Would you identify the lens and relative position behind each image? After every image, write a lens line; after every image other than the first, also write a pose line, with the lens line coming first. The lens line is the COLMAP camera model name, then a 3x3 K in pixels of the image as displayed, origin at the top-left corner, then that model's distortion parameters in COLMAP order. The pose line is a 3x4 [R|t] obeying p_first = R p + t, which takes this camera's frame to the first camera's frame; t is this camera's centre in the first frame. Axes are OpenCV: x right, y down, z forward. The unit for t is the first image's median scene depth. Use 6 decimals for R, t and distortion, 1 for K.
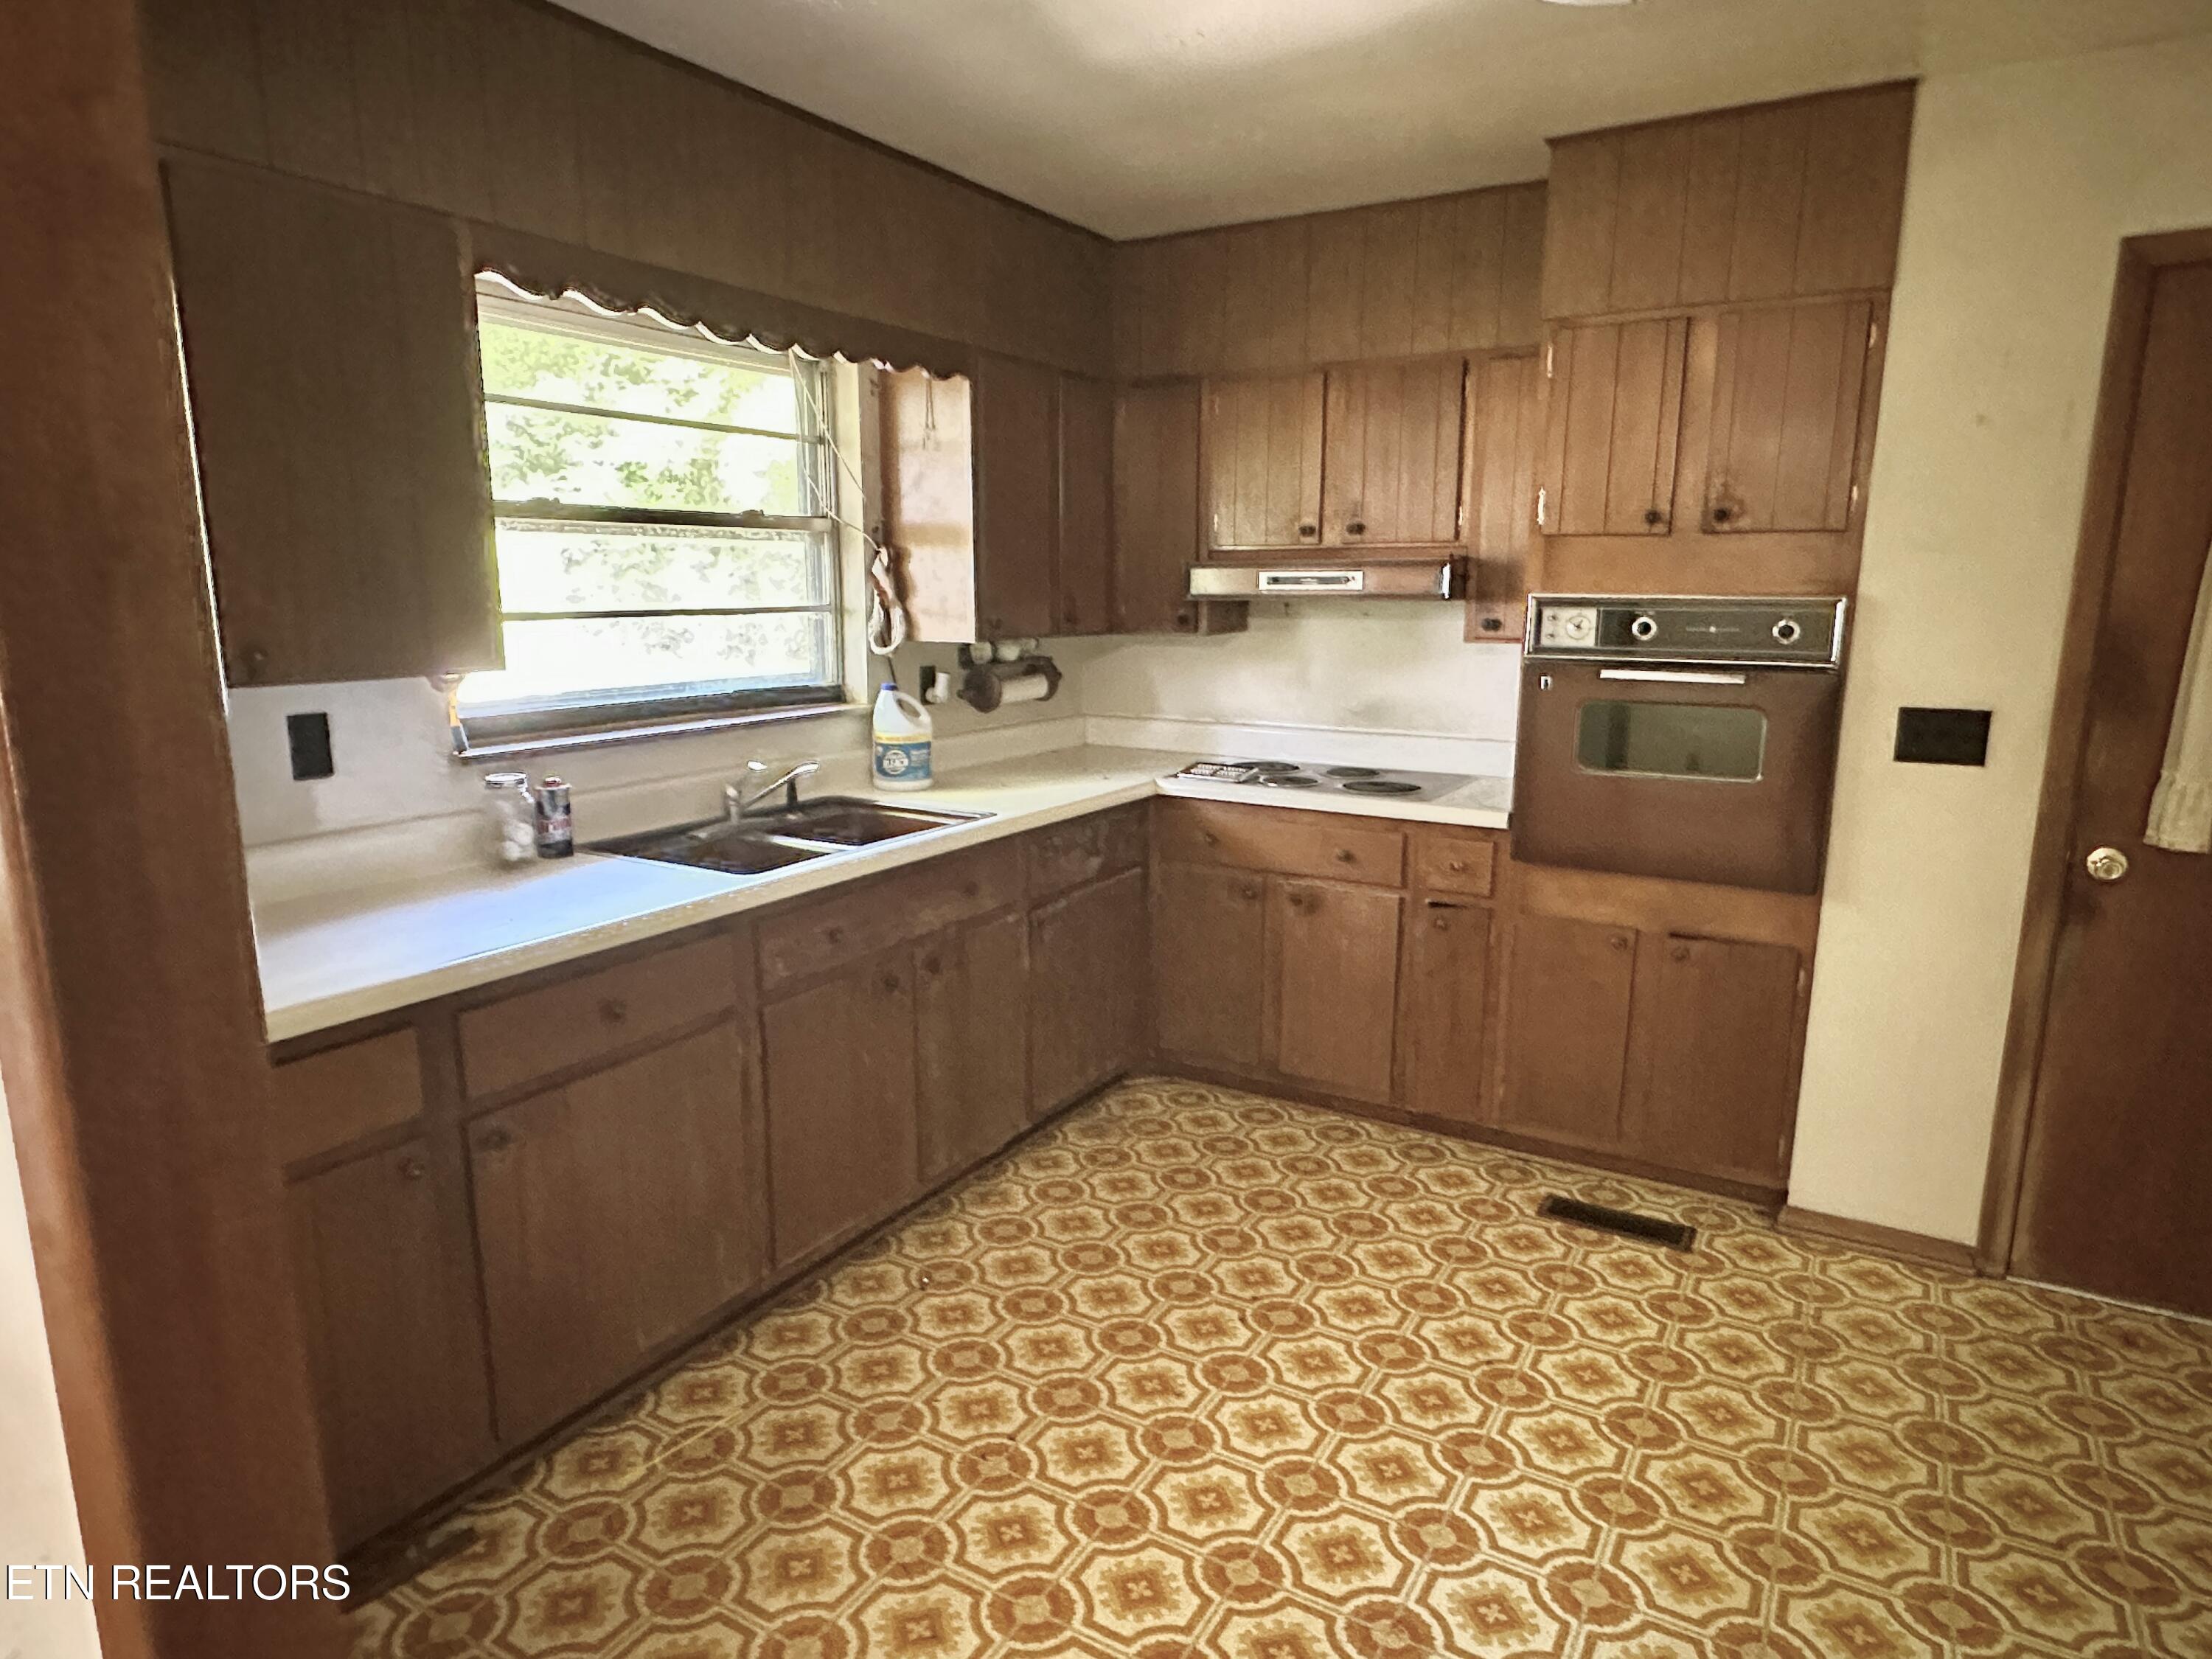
lens RADIAL K [[1316.0, 0, 1097.2], [0, 1316.0, 837.5], [0, 0, 1]] dist [-0.005127, 0.001664]
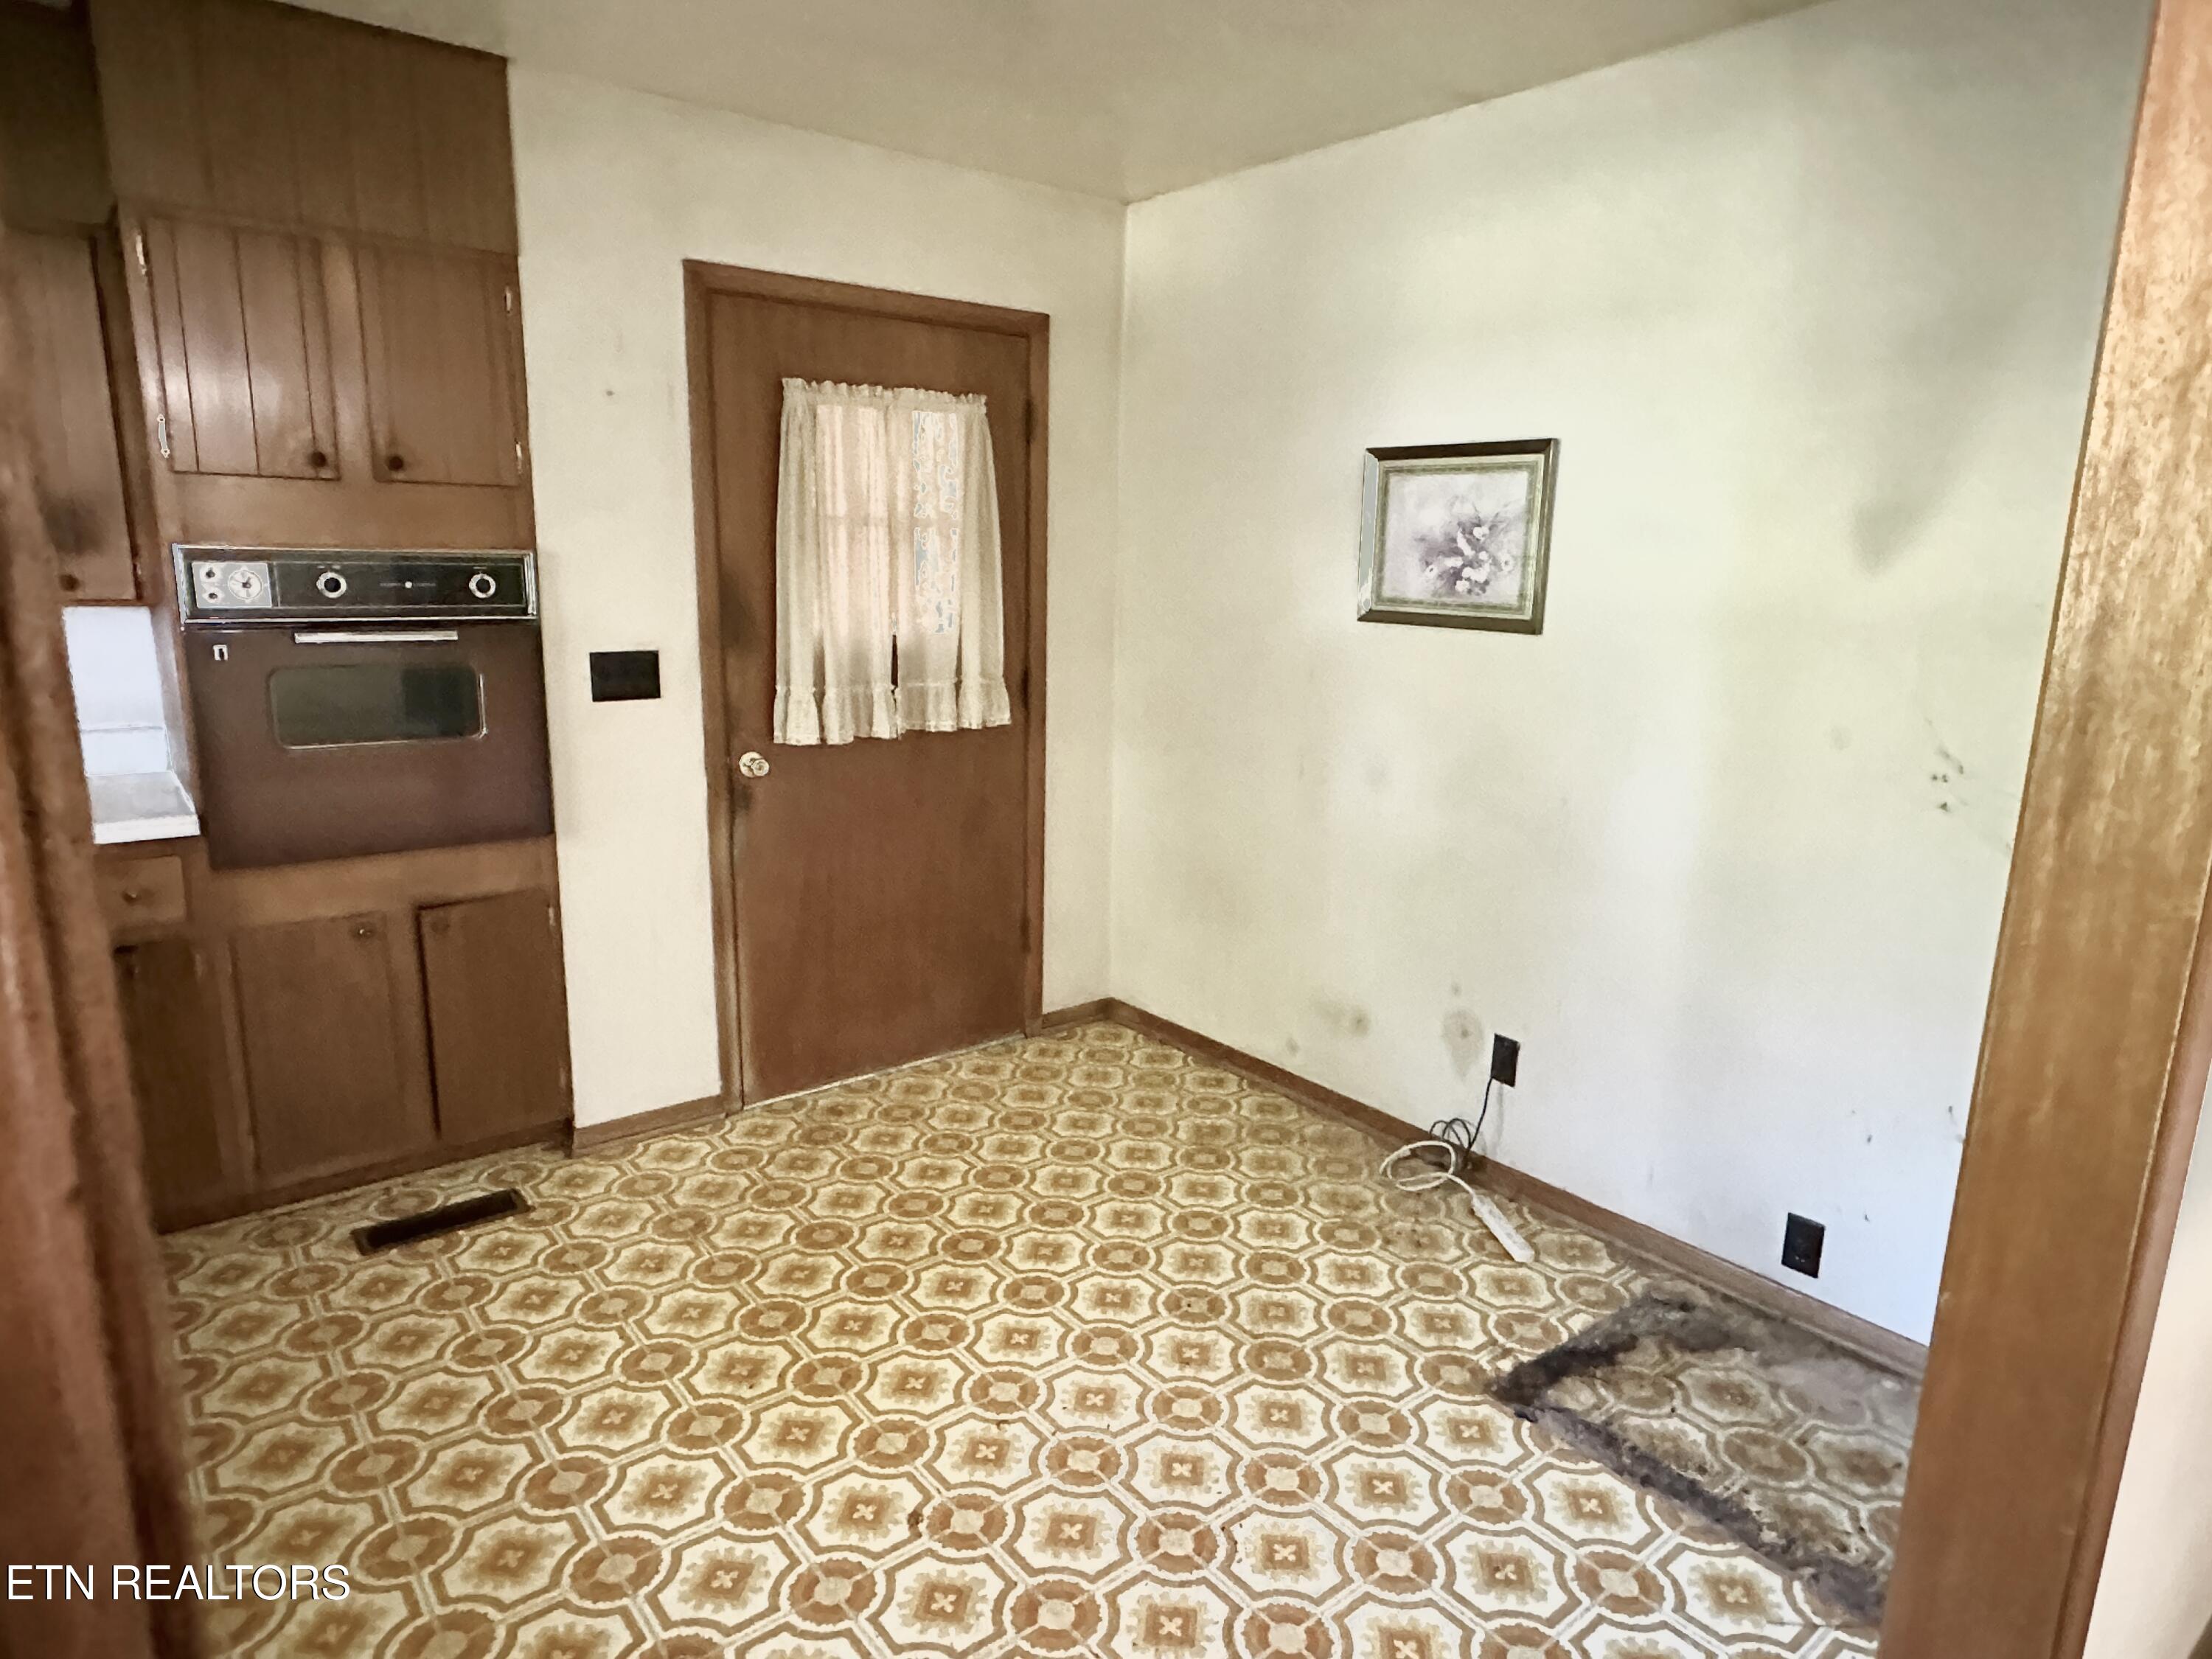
lens RADIAL K [[1316.0, 0, 1097.2], [0, 1316.0, 837.5], [0, 0, 1]] dist [-0.005127, 0.001664]
pose [[0.333918, -0.192084, 0.922823, -0.287011], [0.155741, 0.976804, 0.146966, -0.043591], [-0.929647, 0.094647, 0.356088, 0.224193]]
